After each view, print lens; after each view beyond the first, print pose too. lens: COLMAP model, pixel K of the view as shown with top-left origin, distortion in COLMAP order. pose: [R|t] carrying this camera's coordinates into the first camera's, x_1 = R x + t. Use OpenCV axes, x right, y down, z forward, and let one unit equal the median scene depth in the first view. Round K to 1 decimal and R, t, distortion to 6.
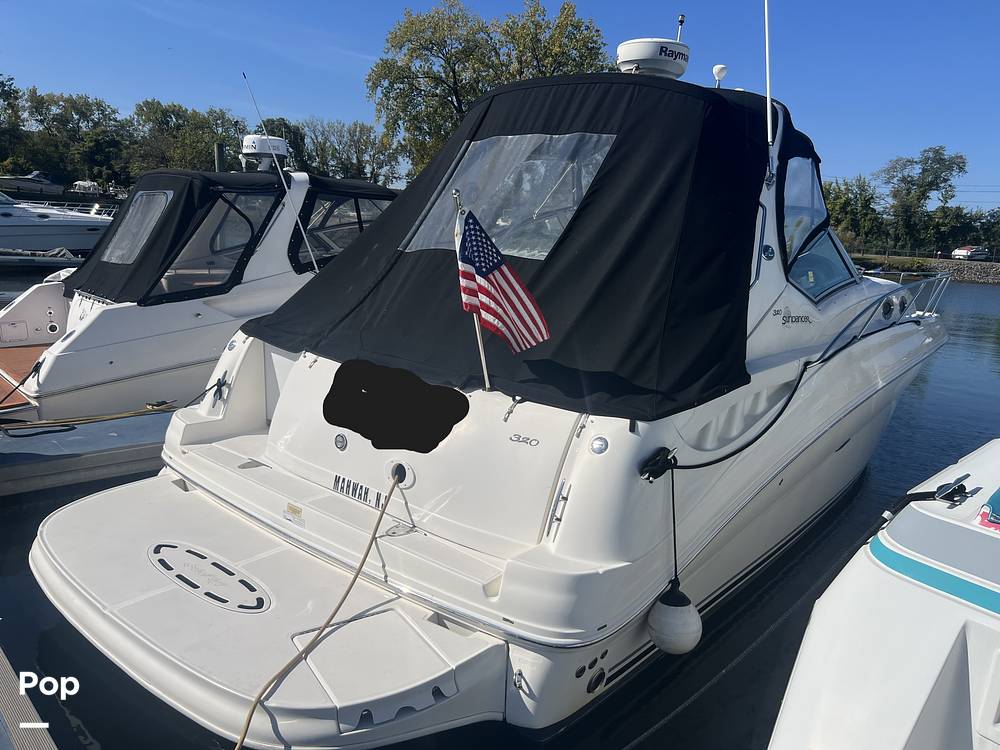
lens RADIAL K [[753.7, 0, 500.0], [0, 753.7, 375.0], [0, 0, 1]] dist [0.008283, -0.002289]
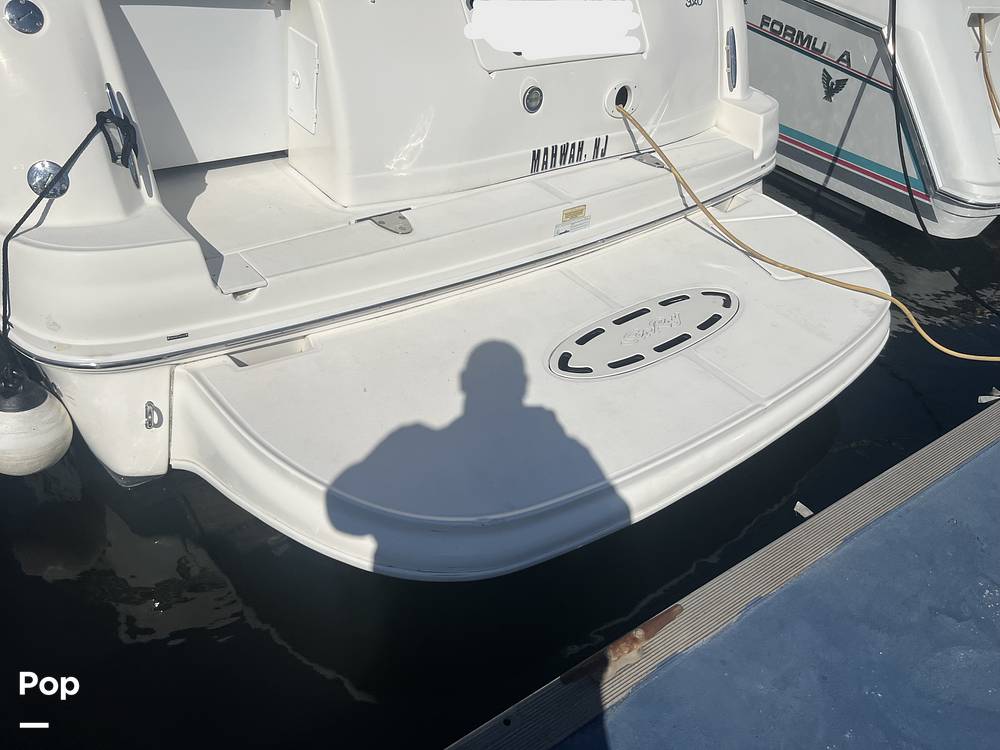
lens RADIAL K [[753.7, 0, 500.0], [0, 753.7, 375.0], [0, 0, 1]] dist [0.008283, -0.002289]
pose [[0.186132, -0.627850, 0.755751, -0.903454], [0.096775, 0.777168, 0.621808, -0.143640], [-0.977747, -0.042601, 0.205416, 0.916589]]
